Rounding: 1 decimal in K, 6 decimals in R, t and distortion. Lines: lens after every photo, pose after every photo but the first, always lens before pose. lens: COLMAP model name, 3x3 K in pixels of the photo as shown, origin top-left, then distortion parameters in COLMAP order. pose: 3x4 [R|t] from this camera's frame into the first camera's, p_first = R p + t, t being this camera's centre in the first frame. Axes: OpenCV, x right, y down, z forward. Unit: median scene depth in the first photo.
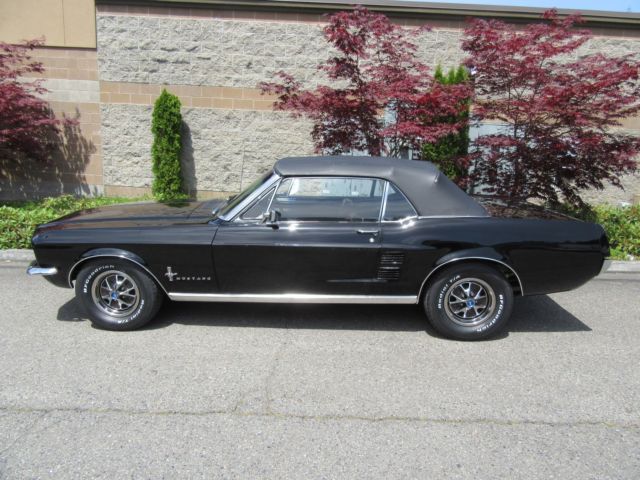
lens RADIAL K [[475.4, 0, 321.4], [0, 475.4, 248.2], [0, 0, 1]] dist [-0.003620, -0.002682]
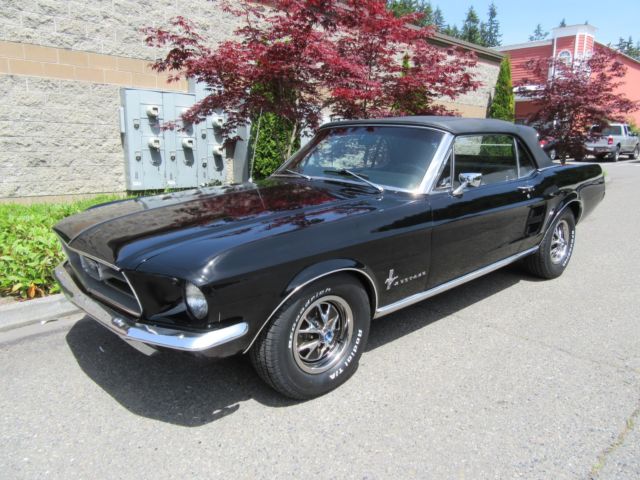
lens RADIAL K [[475.4, 0, 321.4], [0, 475.4, 248.2], [0, 0, 1]] dist [-0.003620, -0.002682]
pose [[0.701378, -0.184848, 0.688404, -0.604352], [0.176396, 0.980760, 0.083630, -0.046759], [-0.690618, 0.062776, 0.720490, 0.400384]]
